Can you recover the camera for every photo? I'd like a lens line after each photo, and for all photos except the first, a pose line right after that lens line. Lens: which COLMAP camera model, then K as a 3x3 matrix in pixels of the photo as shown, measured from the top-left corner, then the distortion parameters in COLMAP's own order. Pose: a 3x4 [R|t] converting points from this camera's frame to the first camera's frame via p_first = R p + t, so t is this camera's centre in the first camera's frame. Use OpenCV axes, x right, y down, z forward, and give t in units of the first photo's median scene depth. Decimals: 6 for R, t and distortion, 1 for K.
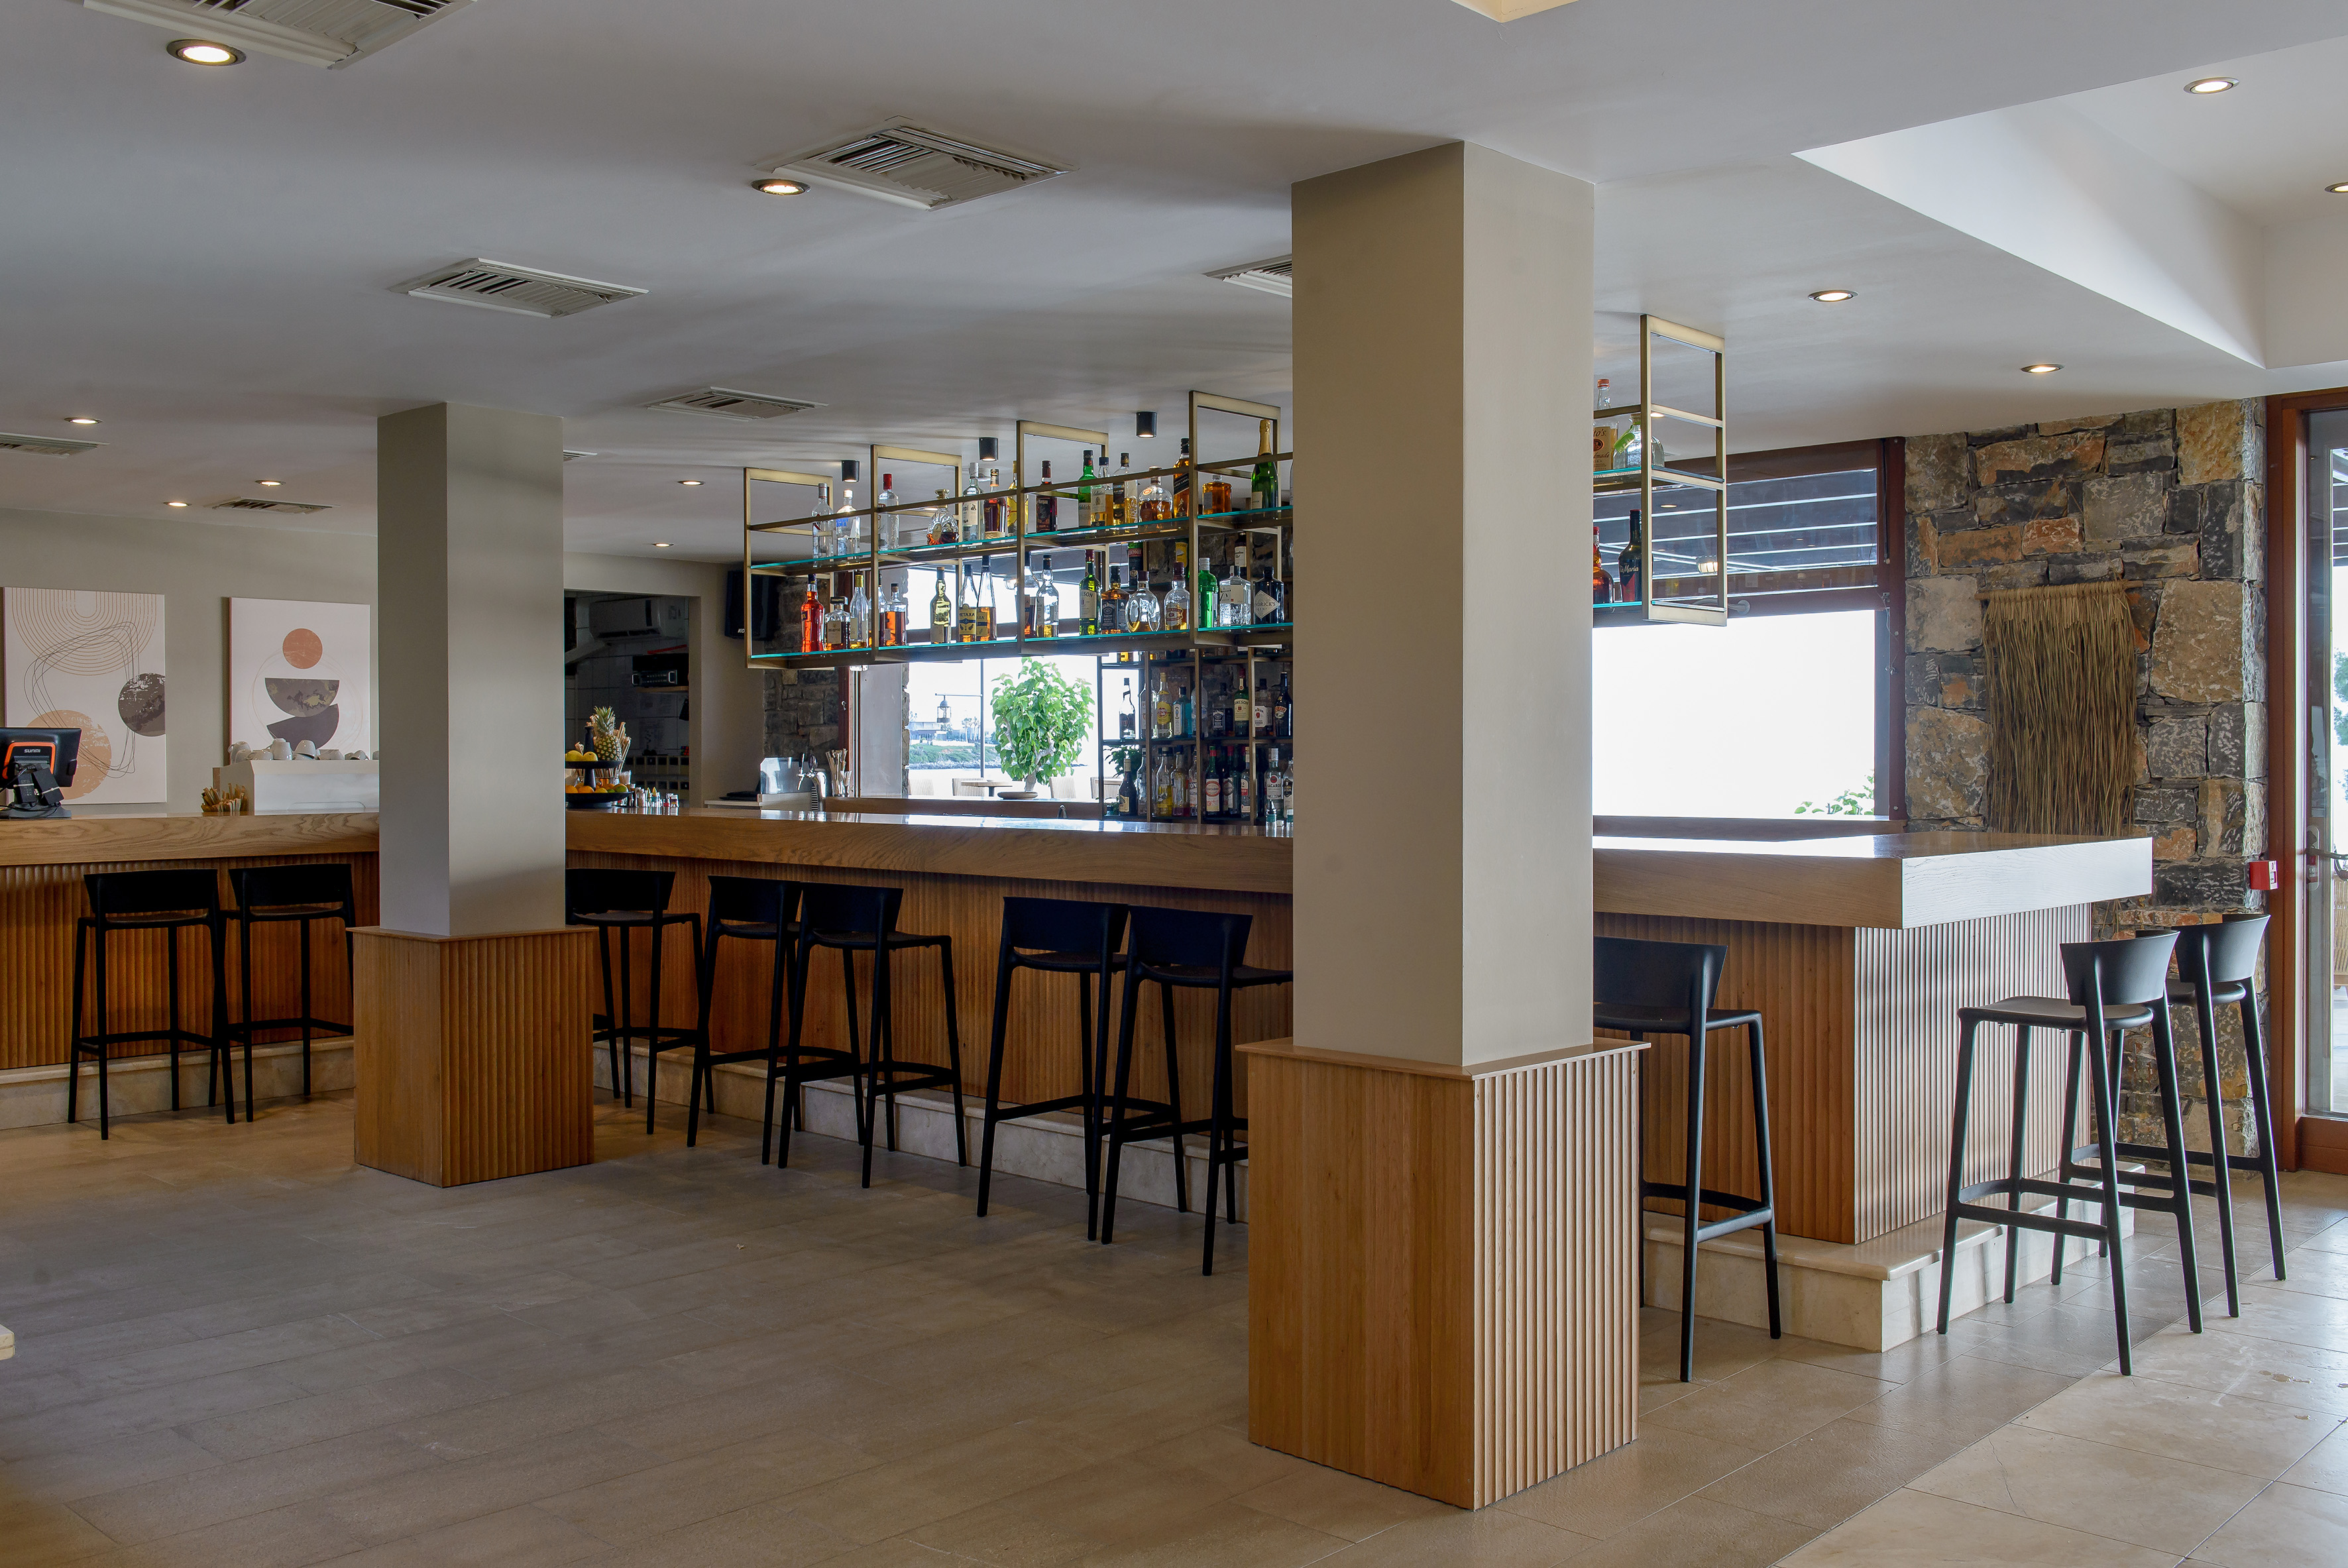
lens RADIAL K [[2042.9, 0, 1169.0], [0, 2042.9, 817.5], [0, 0, 1]] dist [-0.013204, -0.017008]
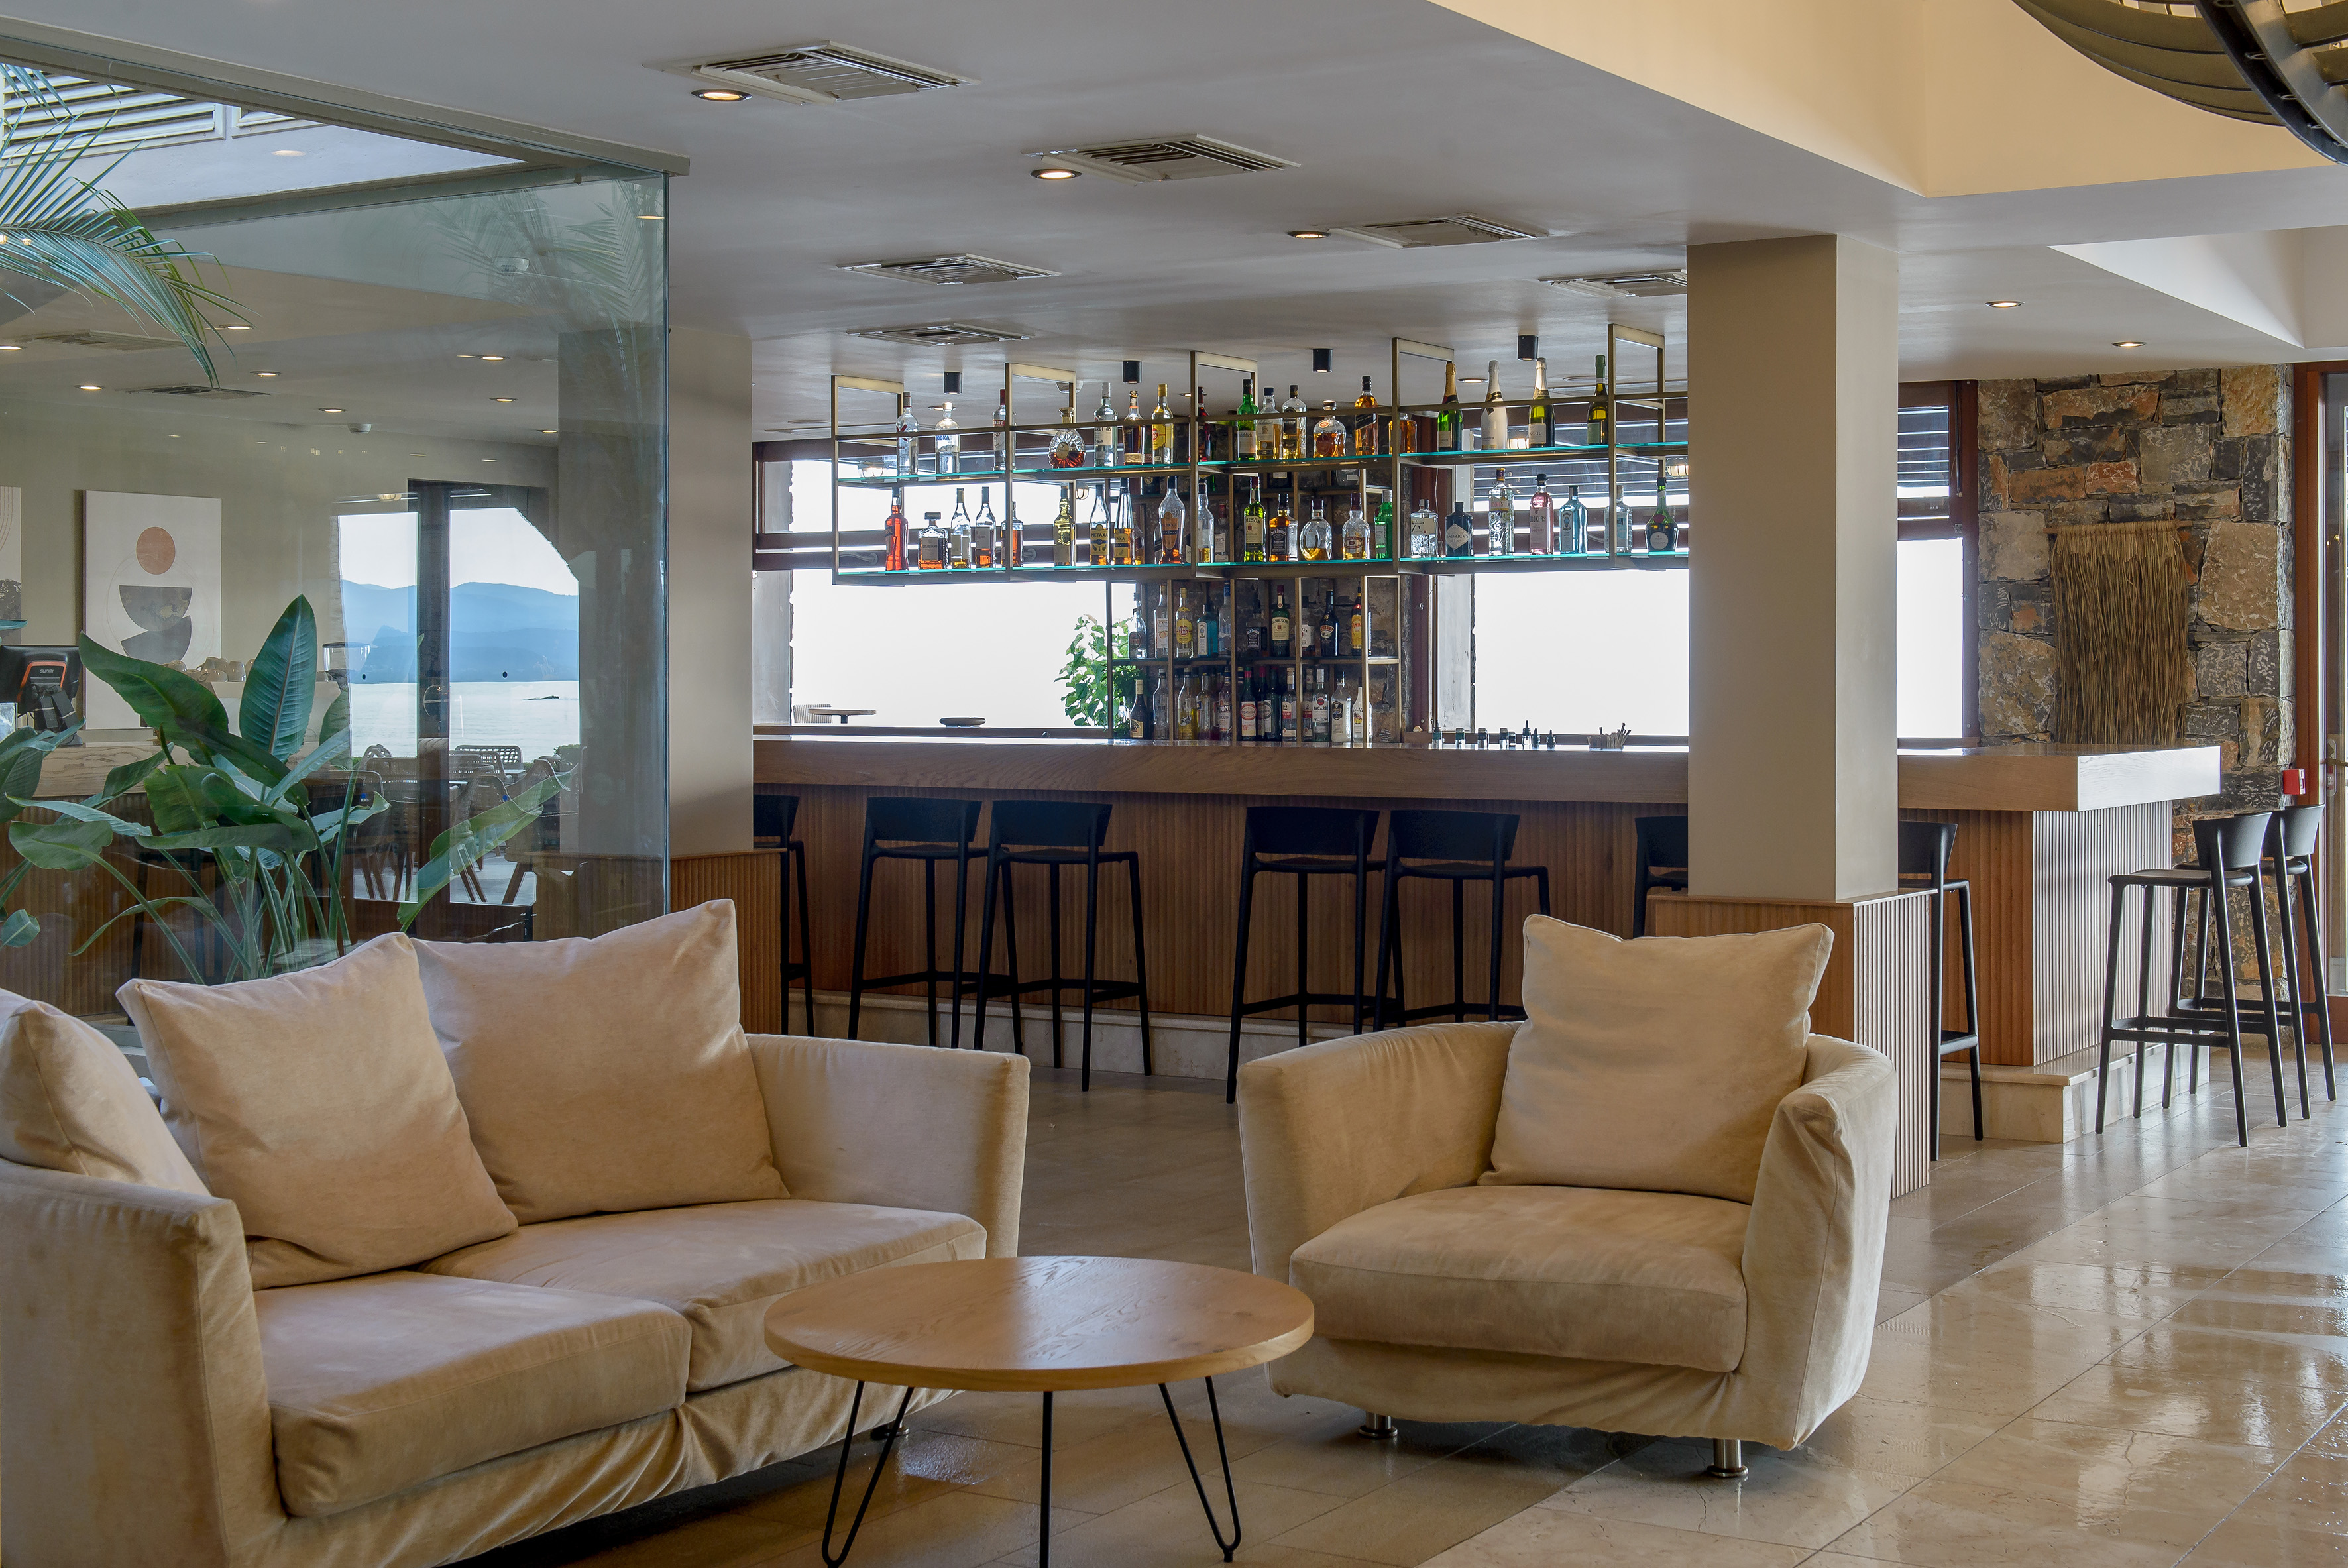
lens RADIAL K [[3326.9, 0, 1174.0], [0, 3326.9, 784.0], [0, 0, 1]] dist [-0.019062, 0.044992]
pose [[0.974991, -0.006848, 0.222138, -0.470695], [0.006597, 0.999976, 0.001868, 0.021276], [-0.222145, -0.000356, 0.975013, -0.652681]]
